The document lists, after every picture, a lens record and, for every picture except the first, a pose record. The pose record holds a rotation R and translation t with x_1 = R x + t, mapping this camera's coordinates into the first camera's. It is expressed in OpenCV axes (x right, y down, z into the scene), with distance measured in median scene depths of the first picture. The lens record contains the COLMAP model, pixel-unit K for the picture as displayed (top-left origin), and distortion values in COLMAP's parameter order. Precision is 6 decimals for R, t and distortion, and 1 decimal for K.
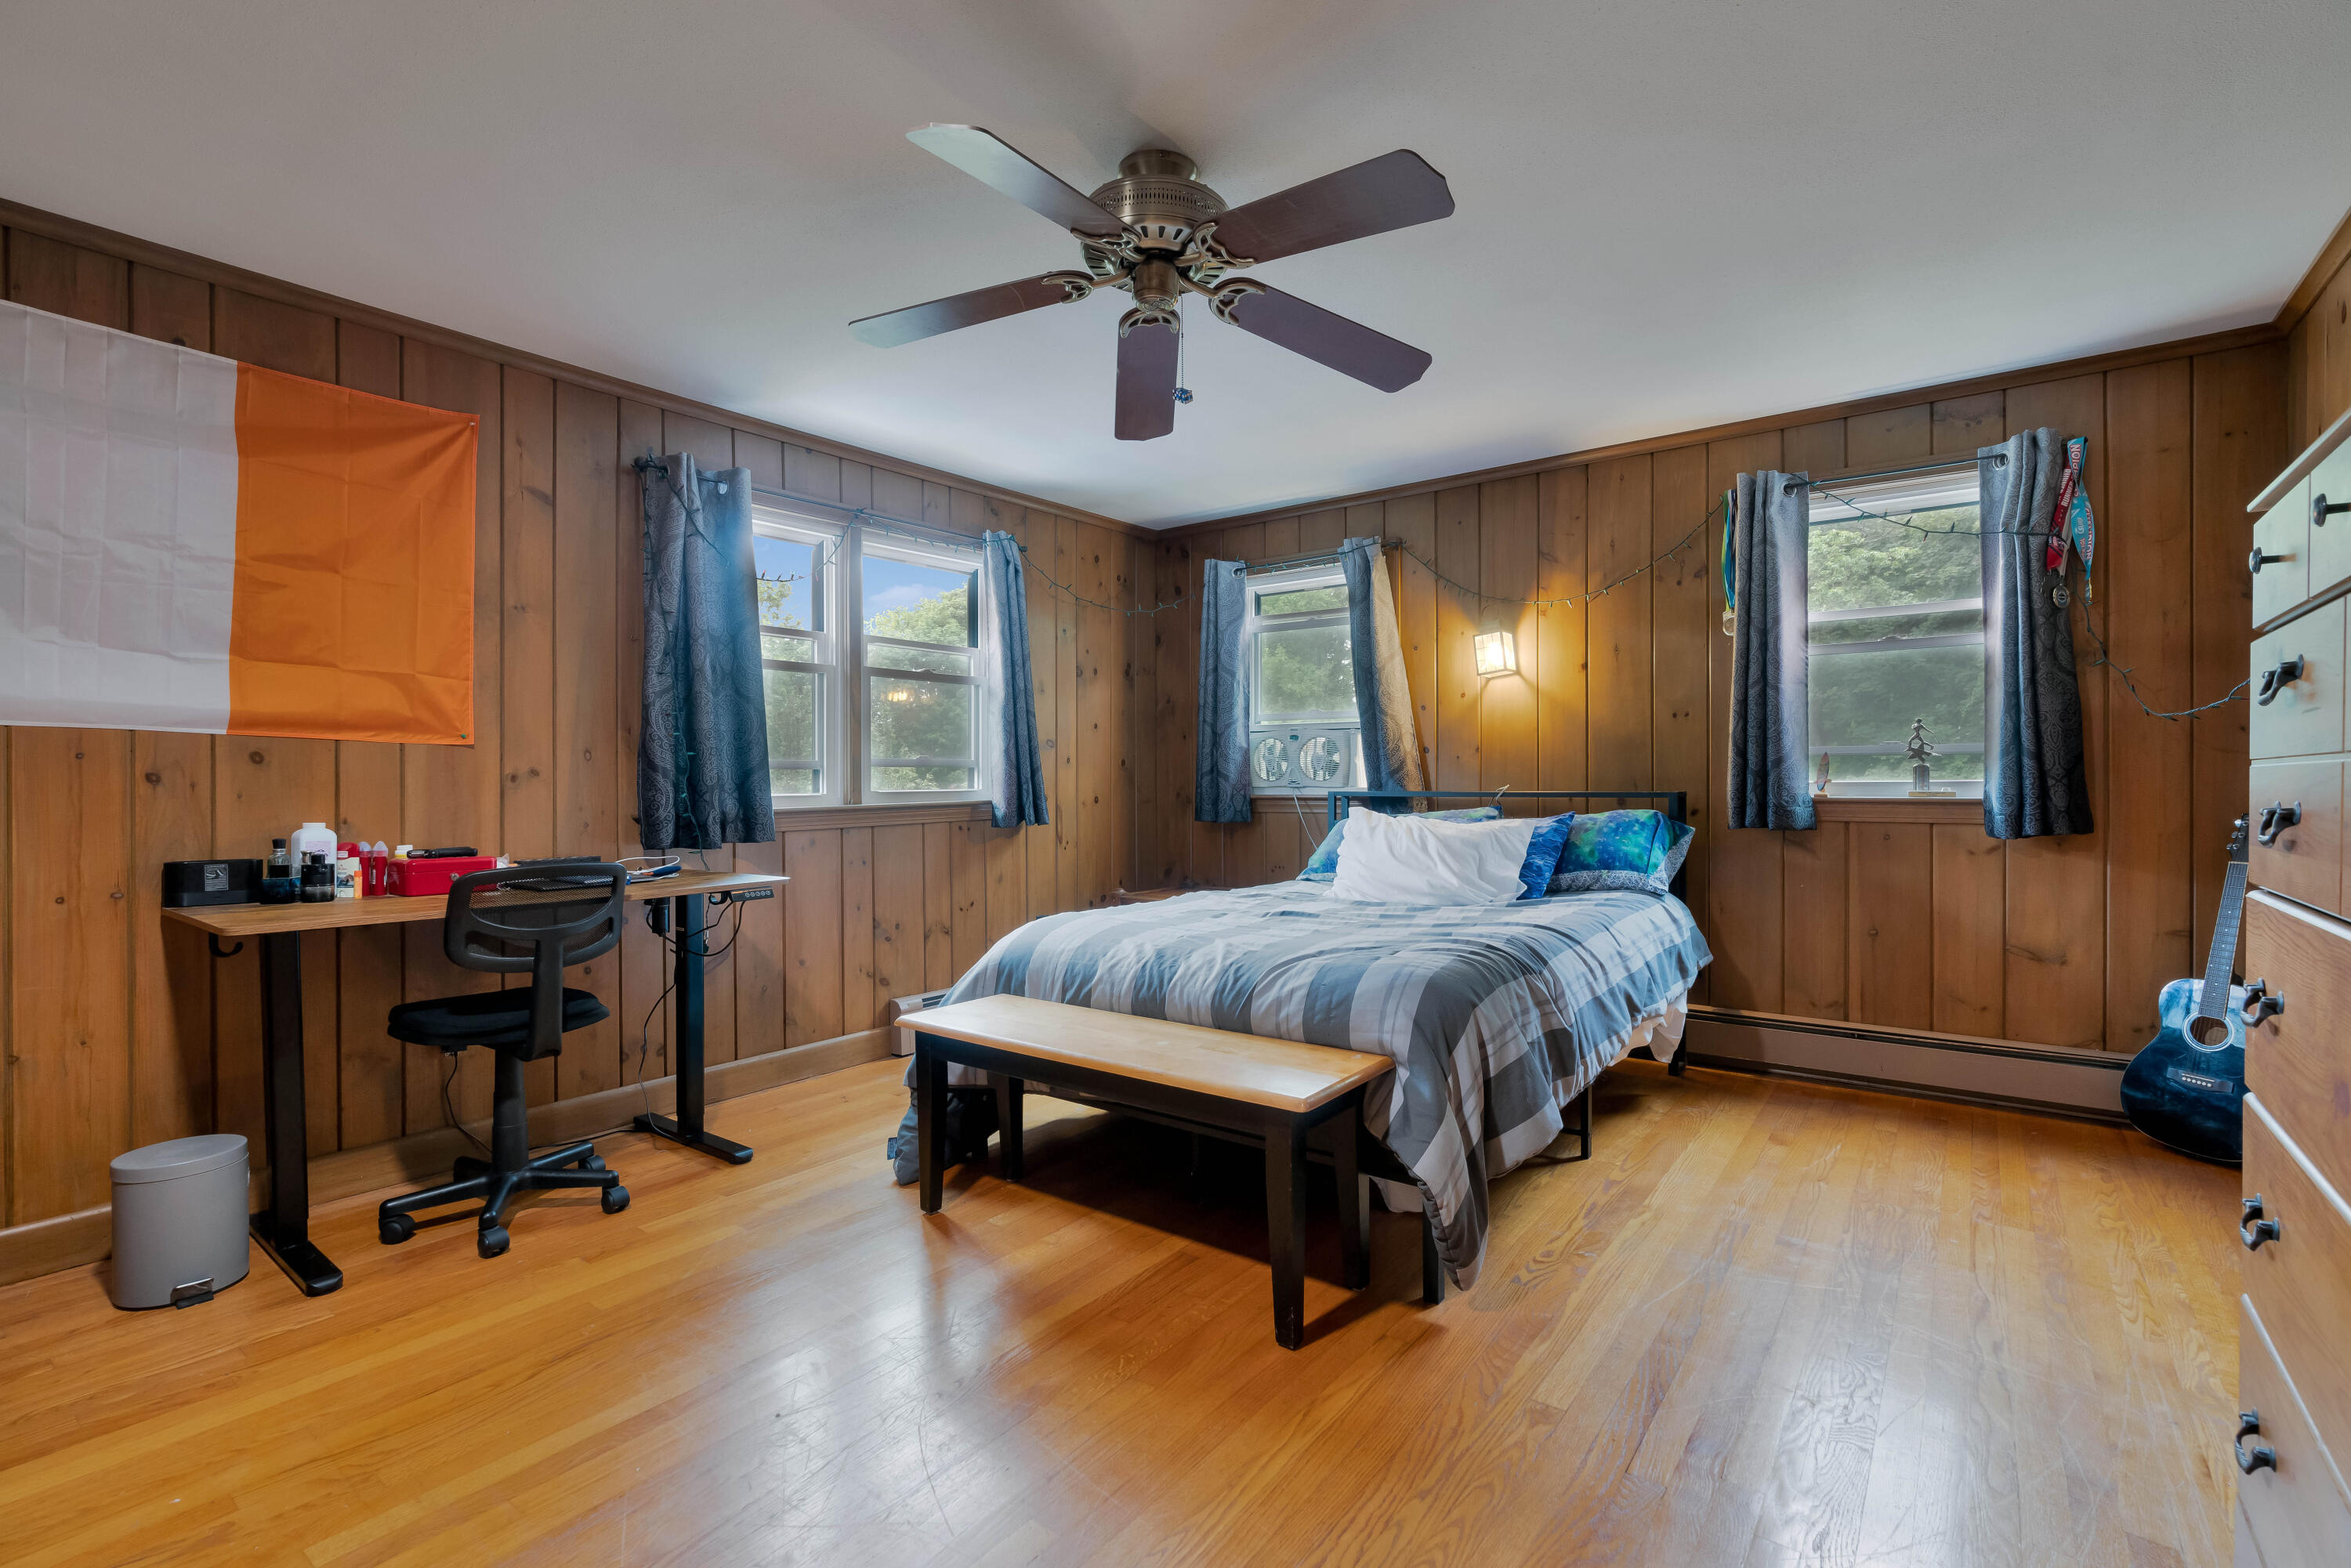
lens RADIAL K [[1063.7, 0, 1179.5], [0, 1063.7, 780.6], [0, 0, 1]] dist [-0.013714, 0.005793]
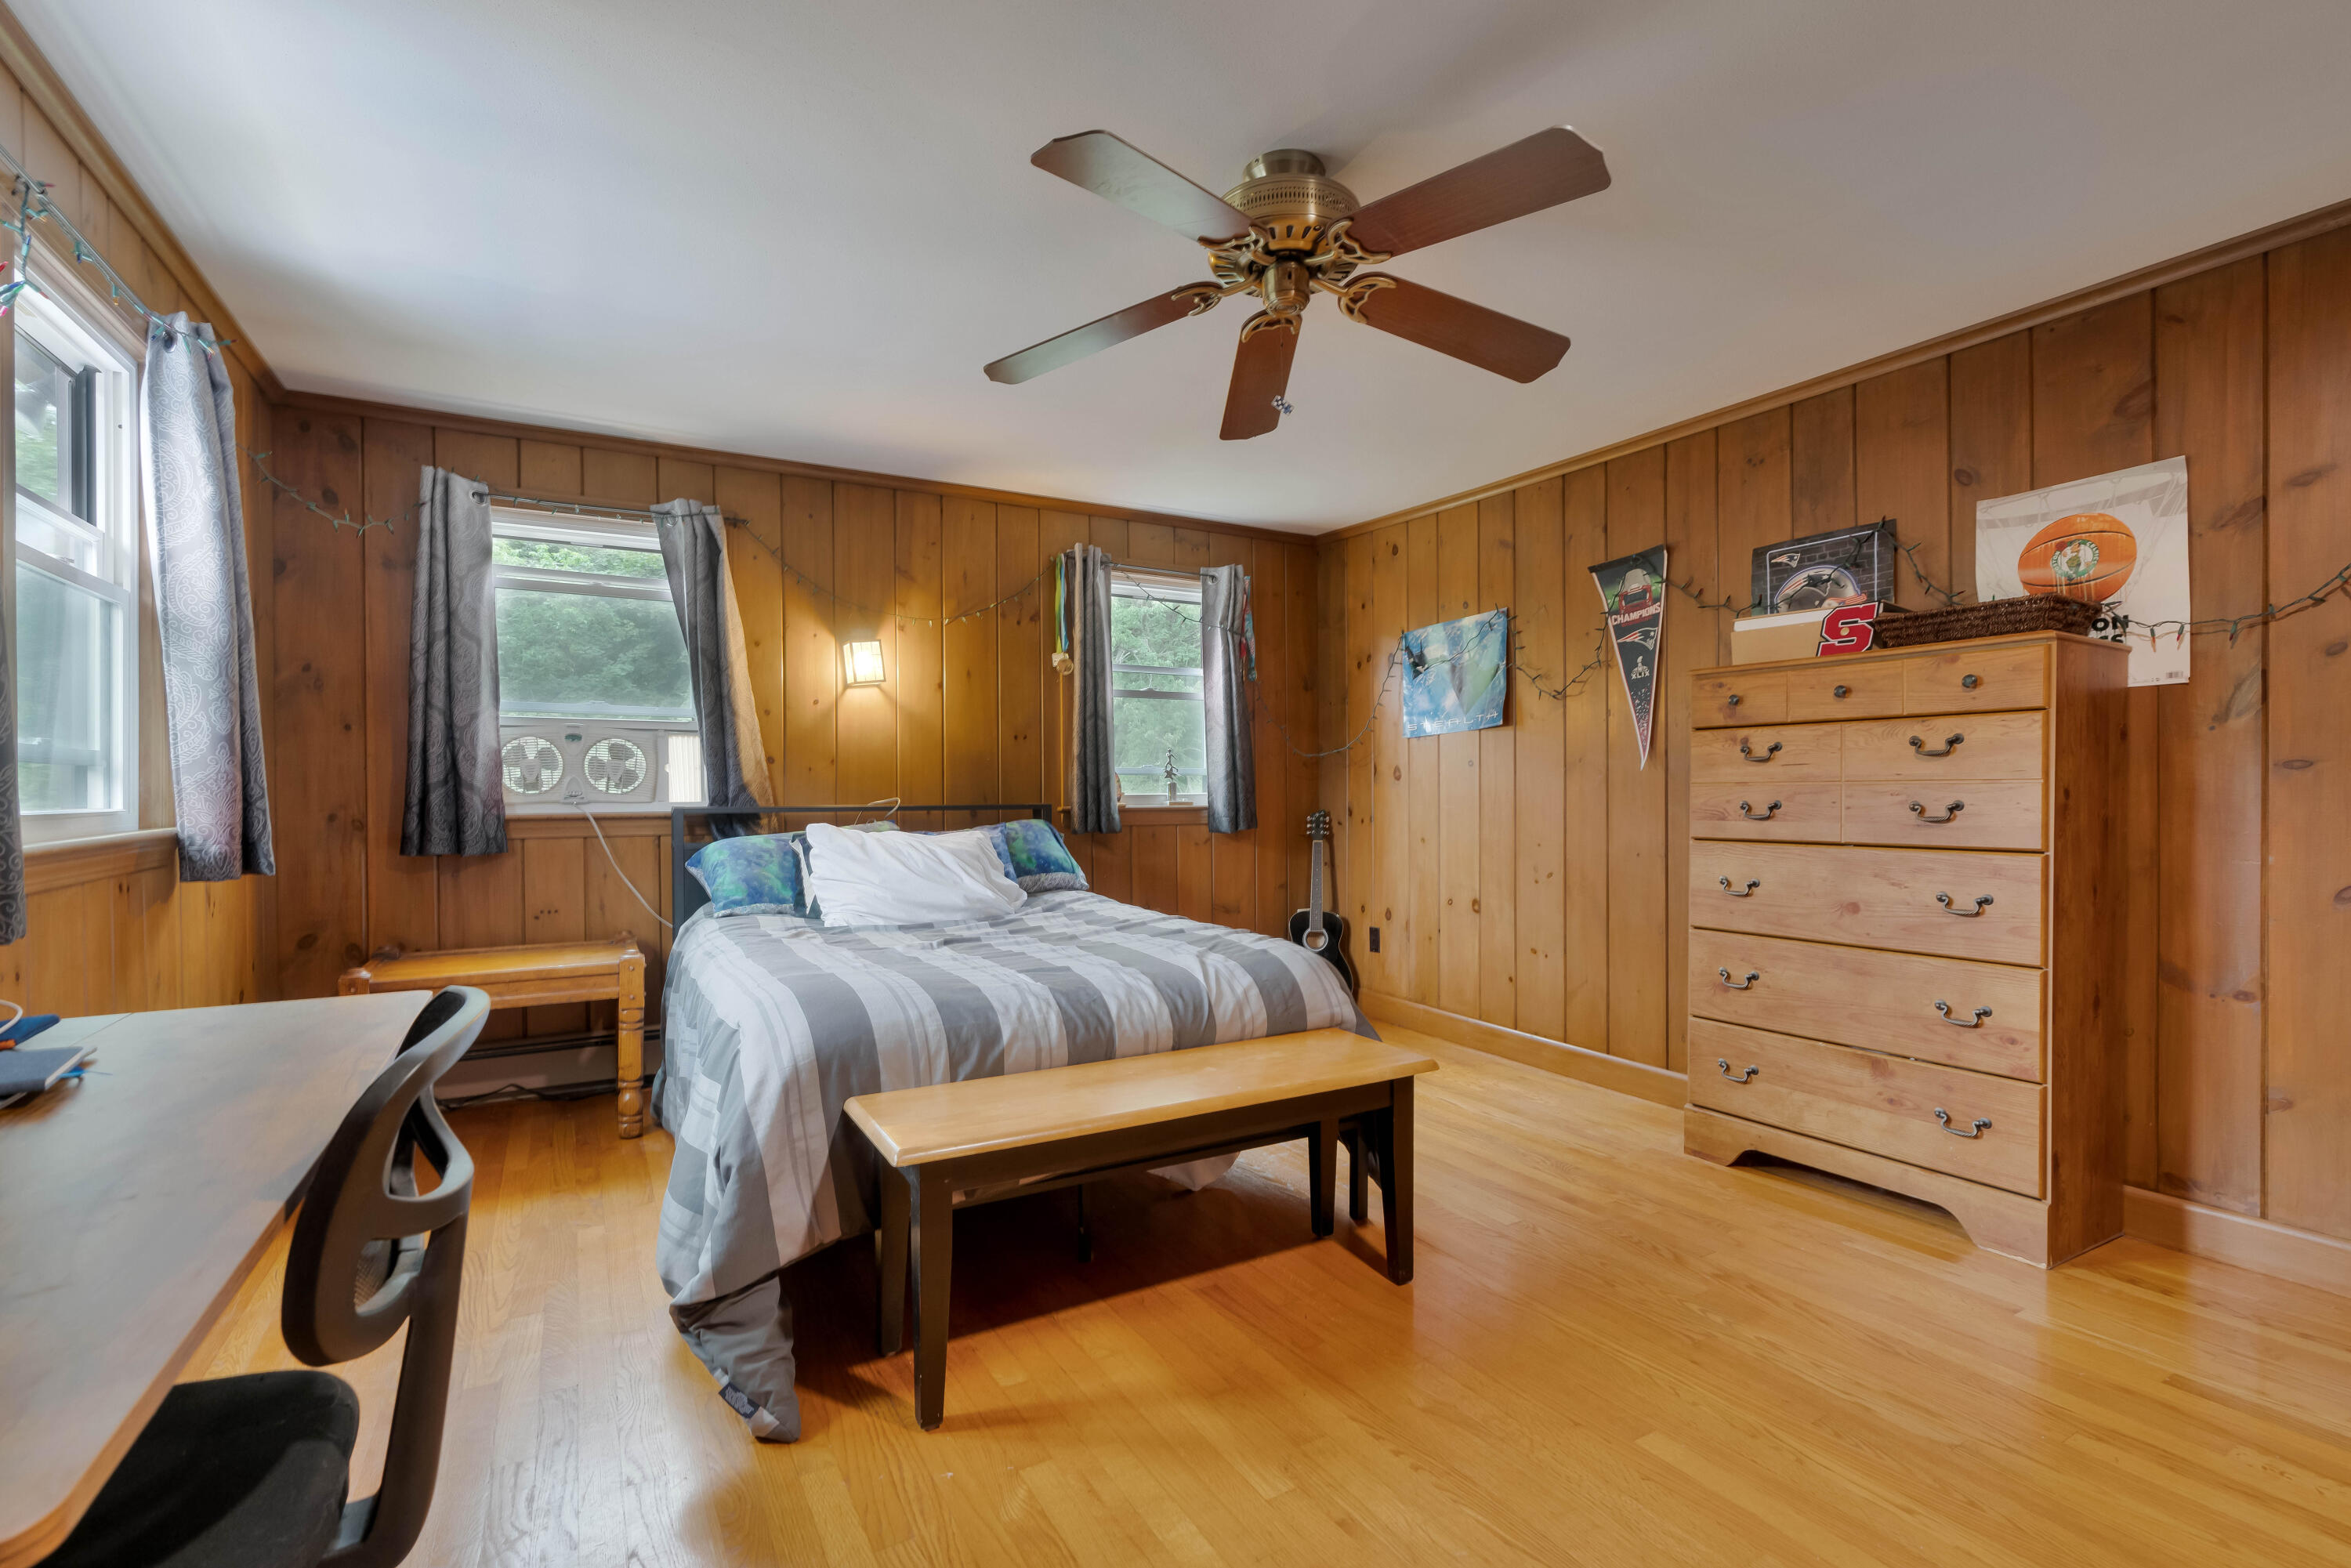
lens RADIAL K [[1063.7, 0, 1183.5], [0, 1063.7, 797.9], [0, 0, 1]] dist [-0.013714, 0.005793]
pose [[0.397861, 0.000573, 0.917445, -0.531114], [0.001681, 0.999998, -0.001354, 0.005633], [-0.917444, 0.002081, 0.397859, 0.391015]]
